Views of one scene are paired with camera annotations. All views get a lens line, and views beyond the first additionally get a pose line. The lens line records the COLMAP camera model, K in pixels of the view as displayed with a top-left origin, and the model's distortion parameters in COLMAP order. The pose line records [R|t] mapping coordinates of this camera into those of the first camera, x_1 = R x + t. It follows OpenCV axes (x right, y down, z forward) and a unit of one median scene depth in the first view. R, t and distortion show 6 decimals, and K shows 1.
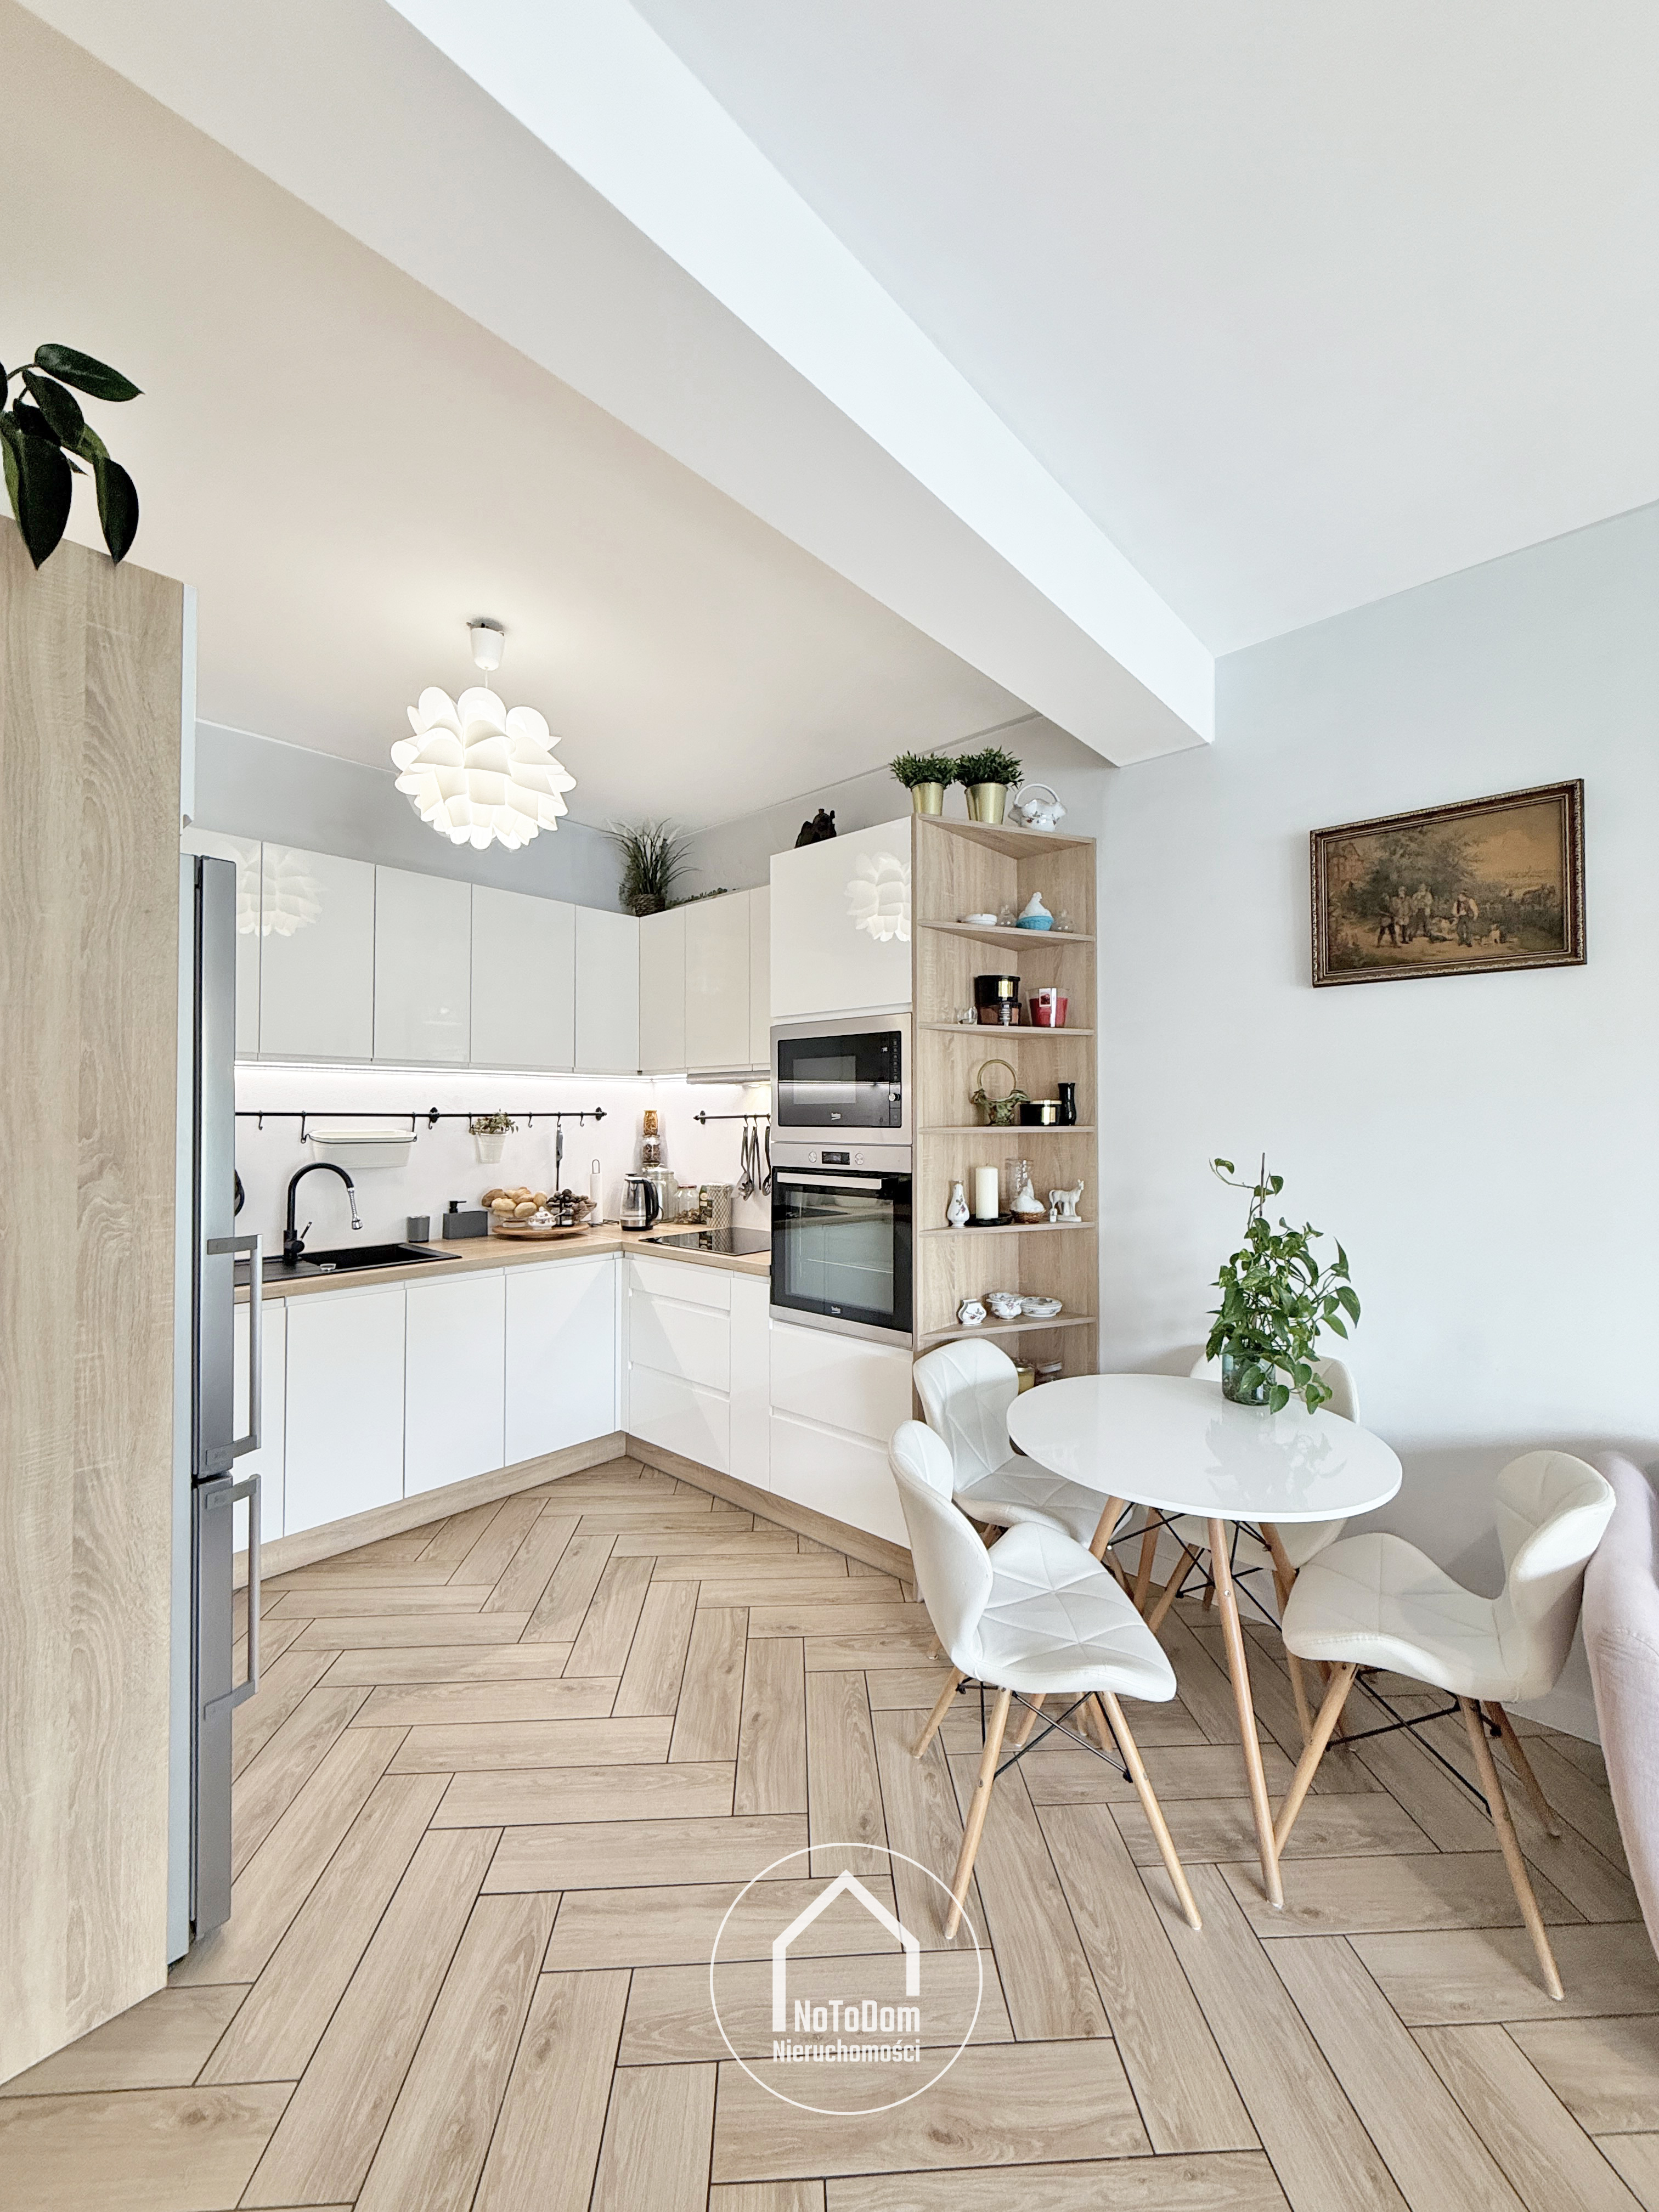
lens RADIAL K [[880.2, 0, 826.3], [0, 880.2, 1099.9], [0, 0, 1]] dist [-0.001078, -0.000021]
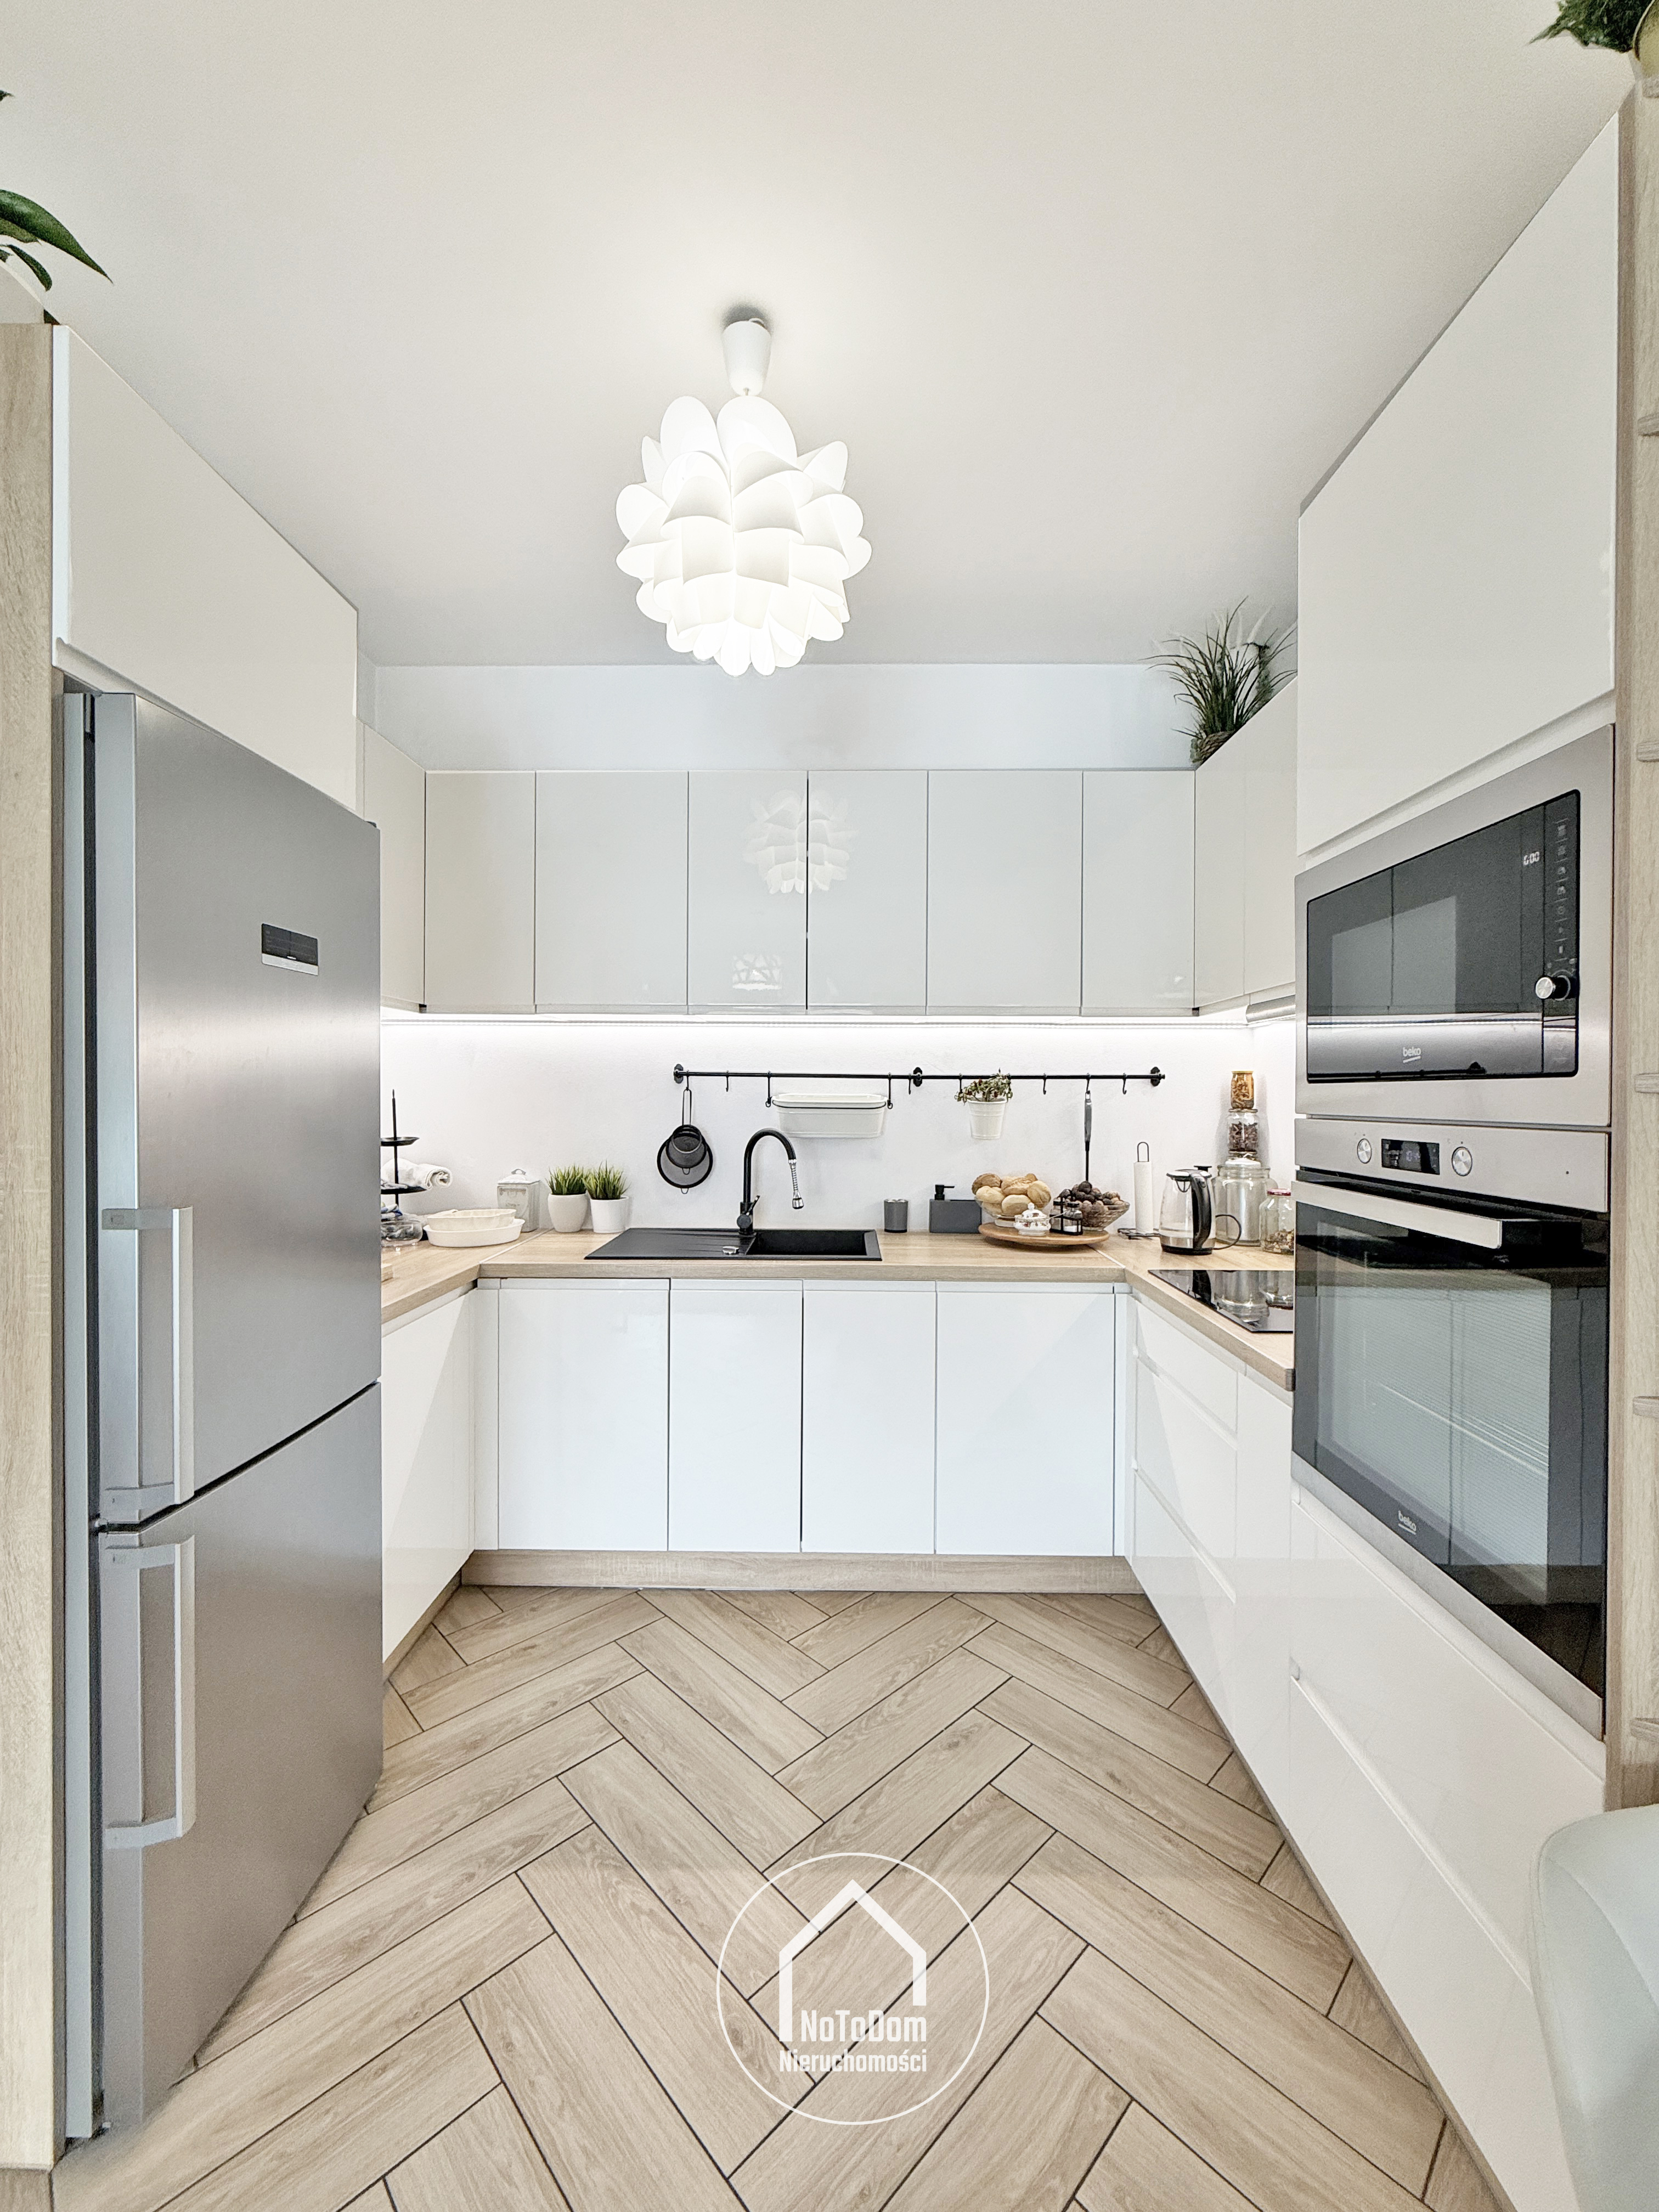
lens RADIAL K [[880.9, 0, 832.7], [0, 880.9, 1099.5], [0, 0, 1]] dist [0.000648, -0.000007]
pose [[0.658829, 0.007745, -0.752253, 0.142689], [0.006780, 0.999845, 0.016232, 0.031431], [0.752262, -0.015794, 0.658675, 0.525981]]
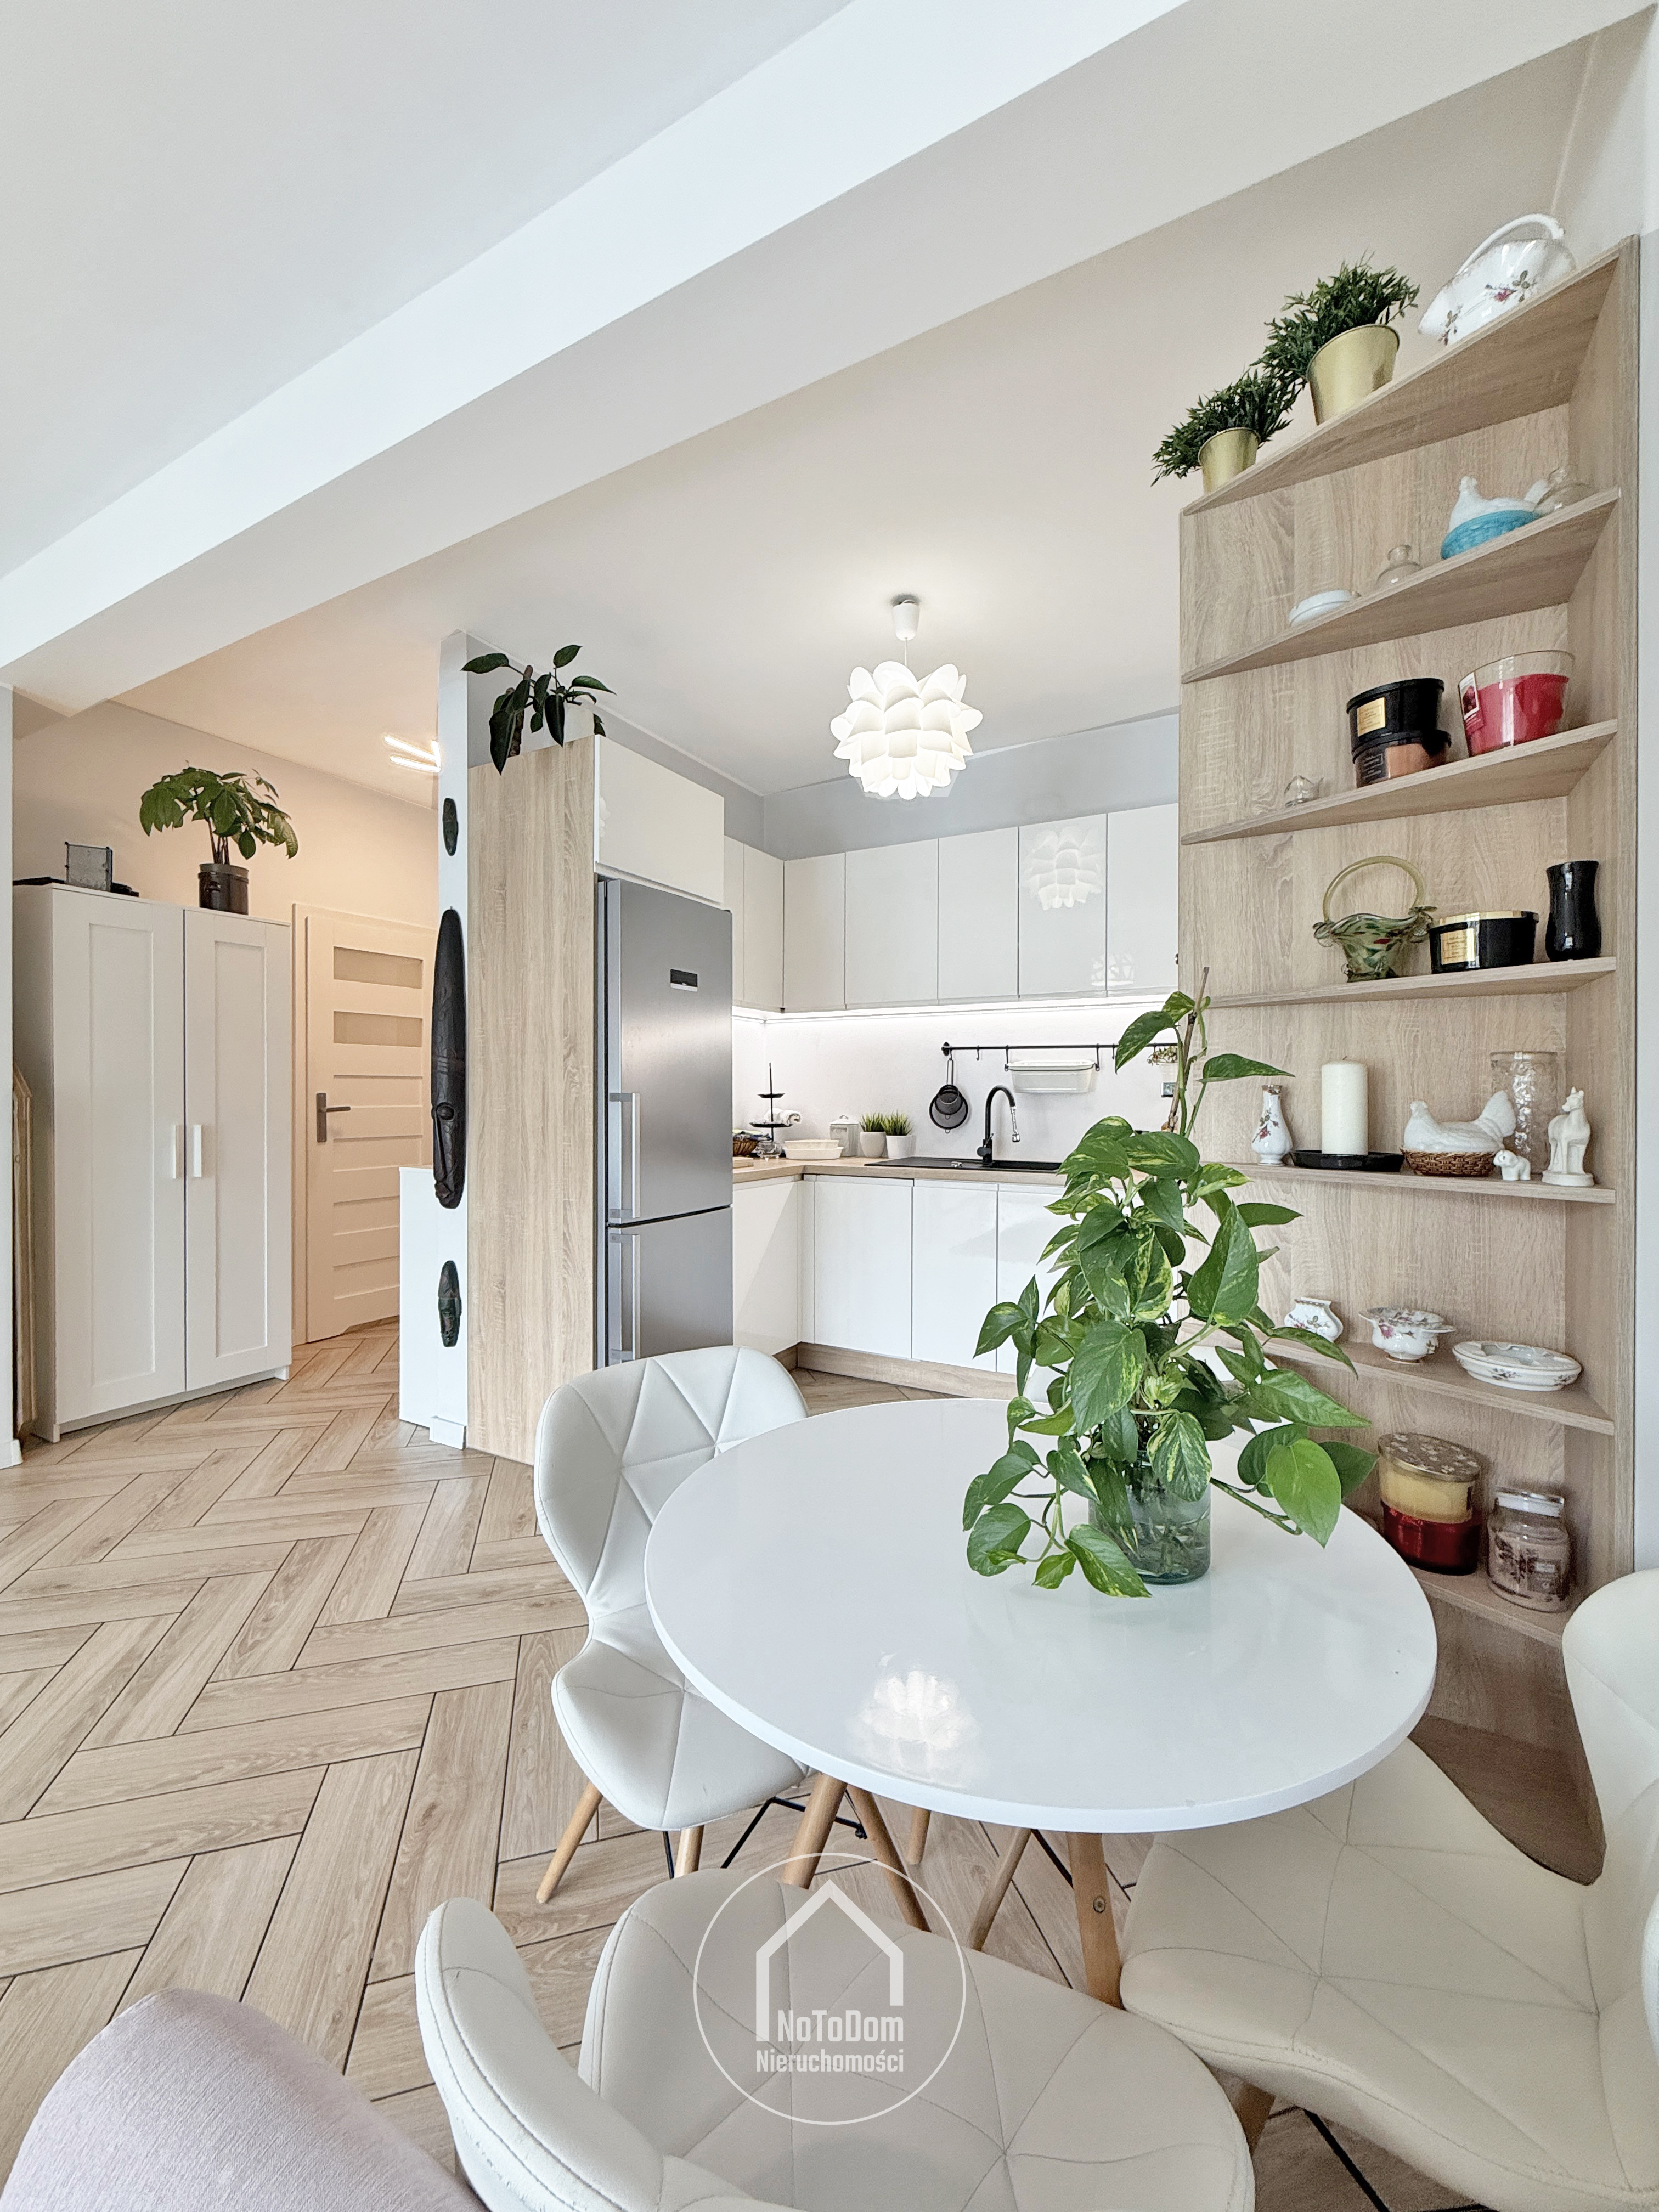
lens RADIAL K [[880.9, 0, 832.7], [0, 880.9, 1099.5], [0, 0, 1]] dist [0.000648, -0.000007]
pose [[0.224604, 0.002324, -0.974447, 0.626060], [0.012568, 0.999907, 0.005281, 0.090977], [0.974369, -0.013433, 0.224554, 0.561183]]
